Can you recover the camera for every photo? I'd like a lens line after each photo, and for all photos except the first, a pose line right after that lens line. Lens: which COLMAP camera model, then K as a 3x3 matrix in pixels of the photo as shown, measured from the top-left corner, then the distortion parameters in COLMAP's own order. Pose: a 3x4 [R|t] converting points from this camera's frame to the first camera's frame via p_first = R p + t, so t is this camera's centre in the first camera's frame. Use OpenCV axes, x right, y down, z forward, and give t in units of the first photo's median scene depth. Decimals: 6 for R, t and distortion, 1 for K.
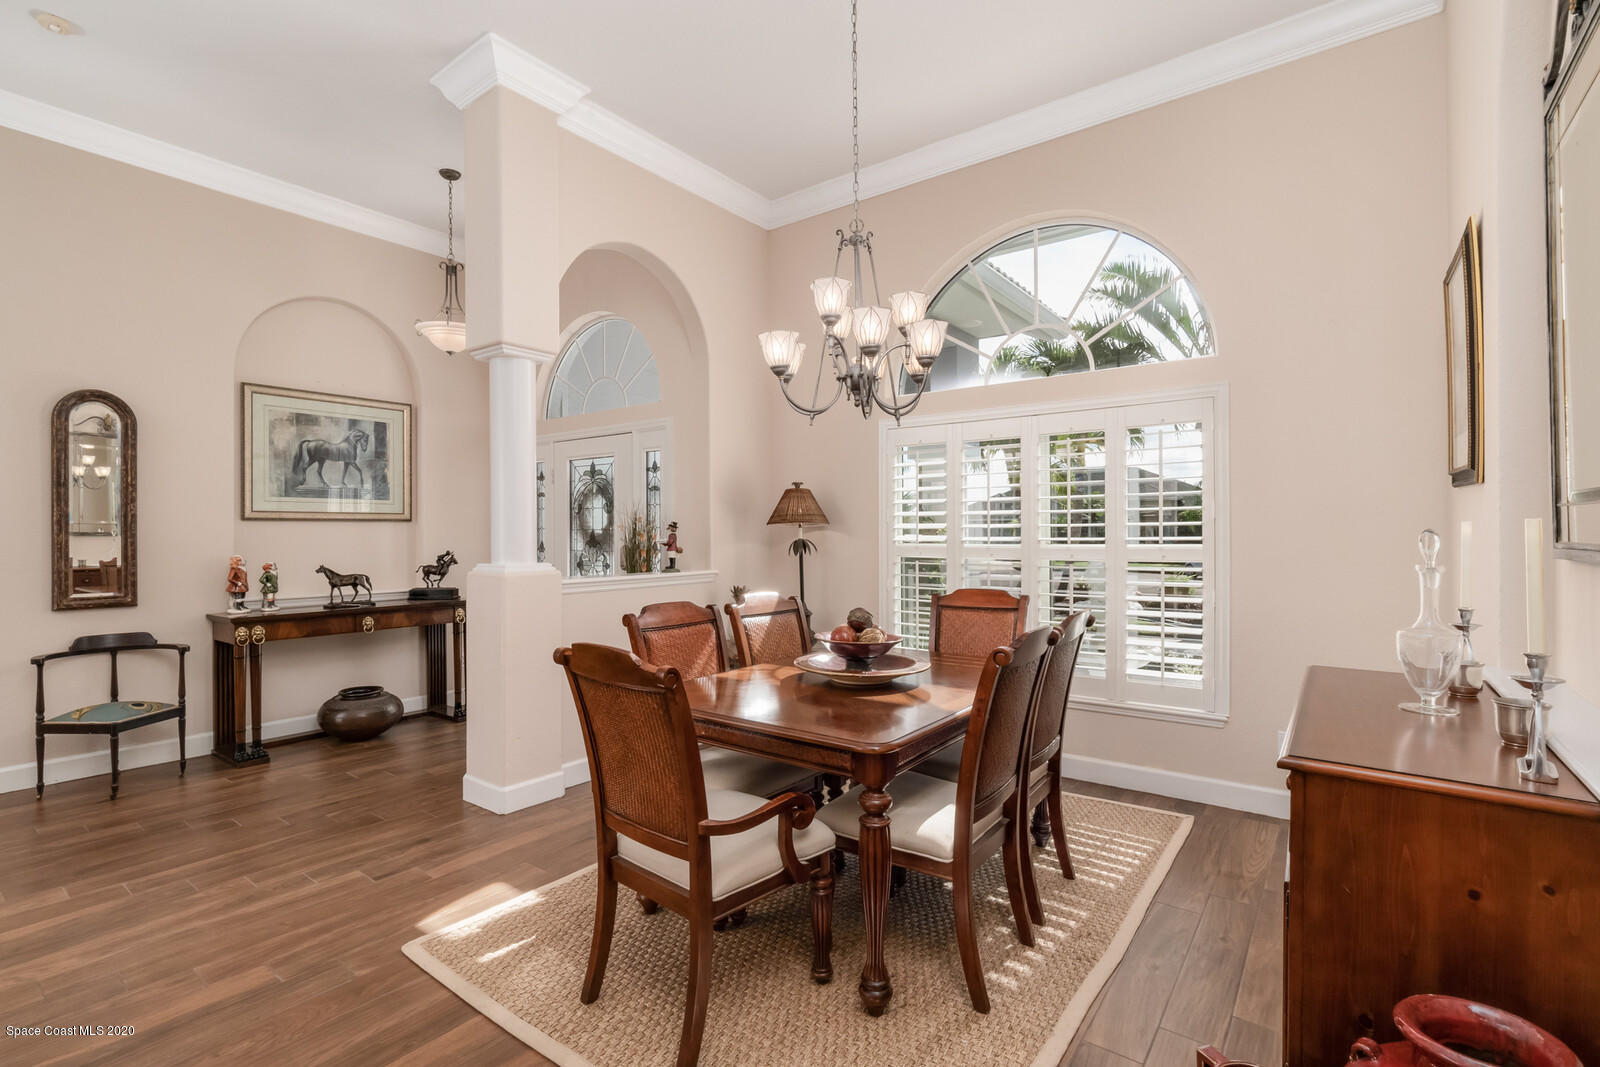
lens RADIAL K [[751.1, 0, 798.0], [0, 751.1, 529.6], [0, 0, 1]] dist [0.004990, 0.000394]
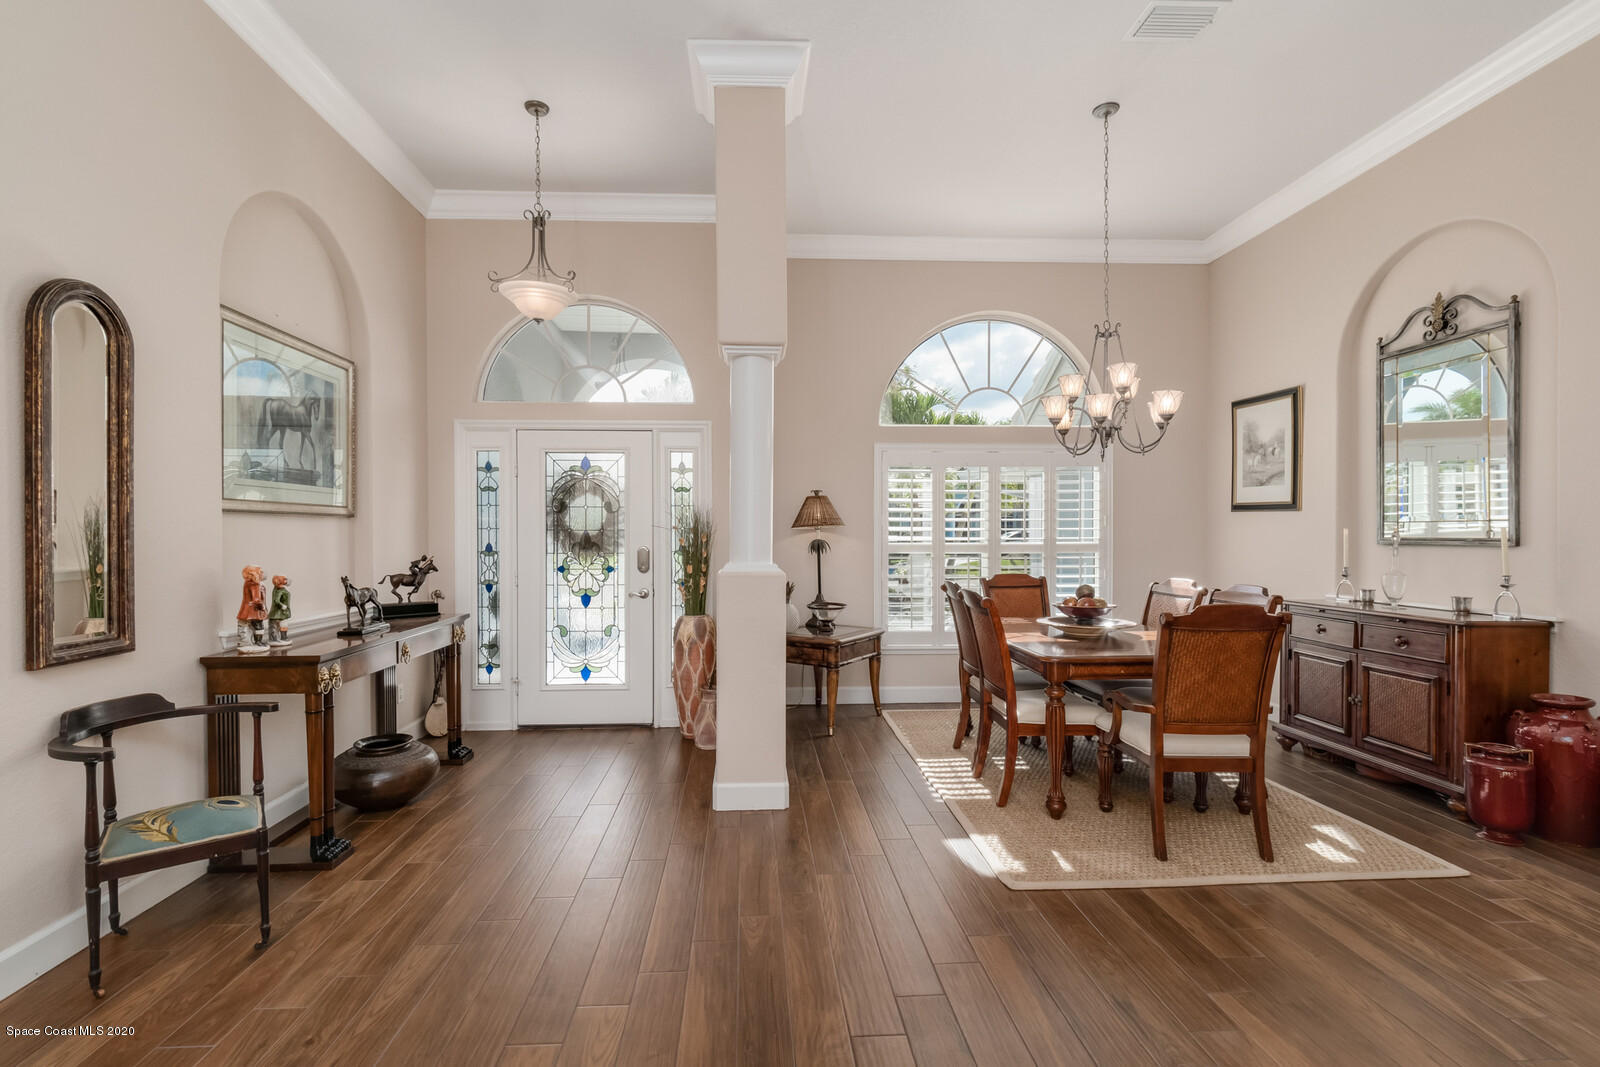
lens RADIAL K [[708.4, 0, 800.3], [0, 708.4, 535.9], [0, 0, 1]] dist [-0.001705, -0.000635]
pose [[0.754601, 0.002345, 0.656180, -0.731971], [-0.005128, 0.999984, 0.002323, 0.004492], [-0.656164, -0.005118, 0.754601, 0.192669]]
